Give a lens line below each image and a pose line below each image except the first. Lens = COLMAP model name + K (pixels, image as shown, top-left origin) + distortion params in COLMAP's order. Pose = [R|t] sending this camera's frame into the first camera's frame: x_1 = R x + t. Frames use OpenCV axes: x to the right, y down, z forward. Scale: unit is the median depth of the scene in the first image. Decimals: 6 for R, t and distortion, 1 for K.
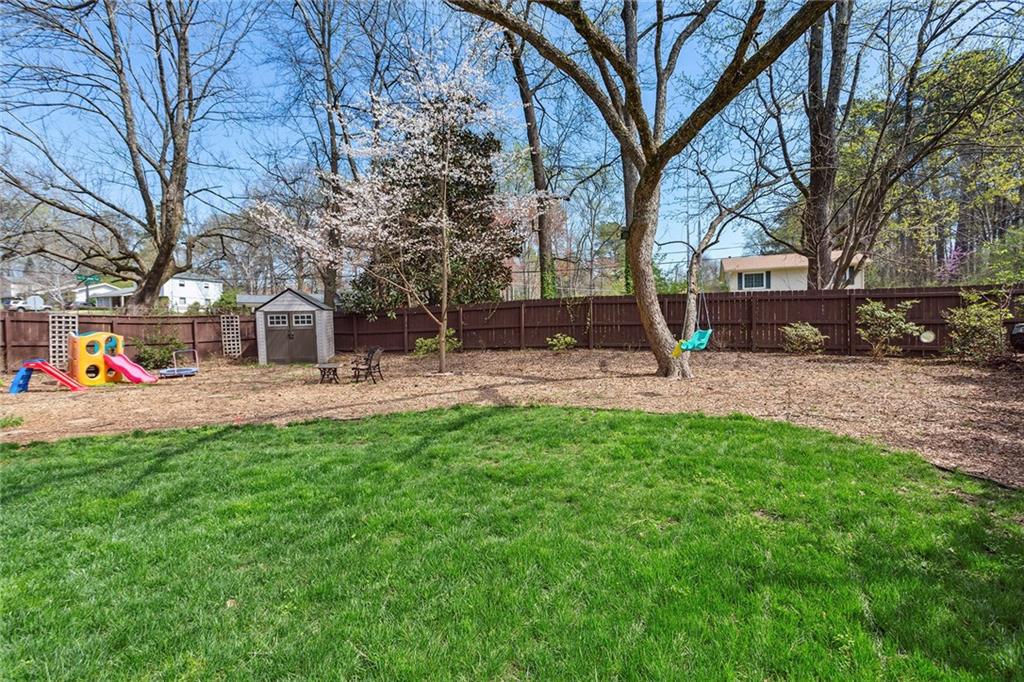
lens RADIAL K [[497.1, 0, 514.8], [0, 497.1, 350.9], [0, 0, 1]] dist [0.003656, 0.000716]
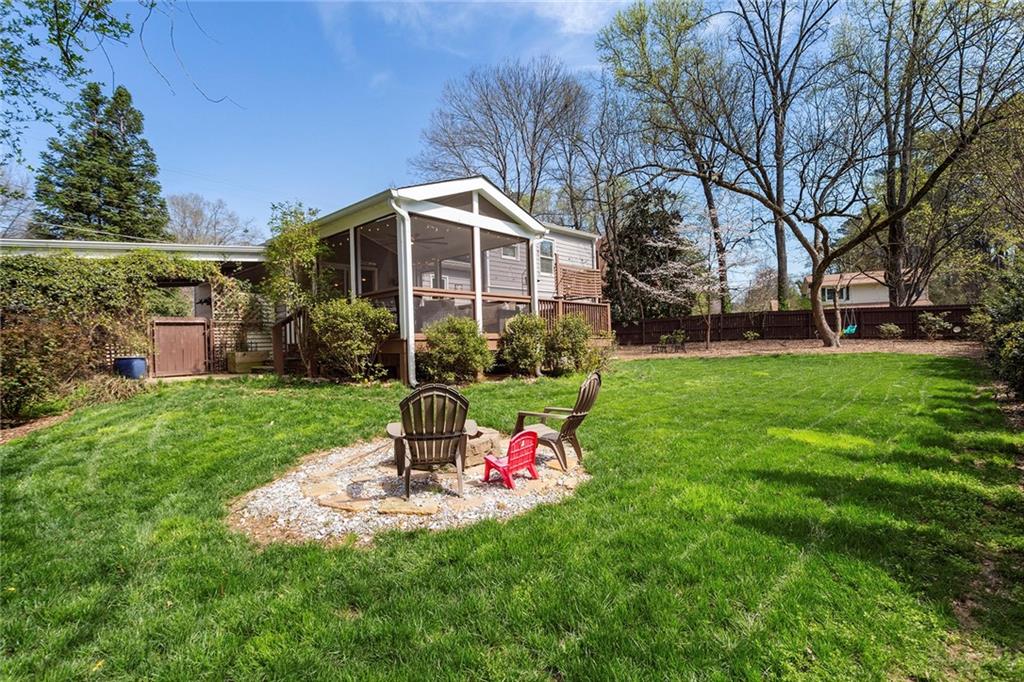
lens RADIAL K [[497.1, 0, 514.8], [0, 497.1, 350.9], [0, 0, 1]] dist [0.003656, 0.000716]
pose [[0.995746, -0.007432, -0.091836, -0.764677], [0.005191, 0.999683, -0.024620, 0.098384], [0.091990, 0.024039, 0.995470, -1.166586]]
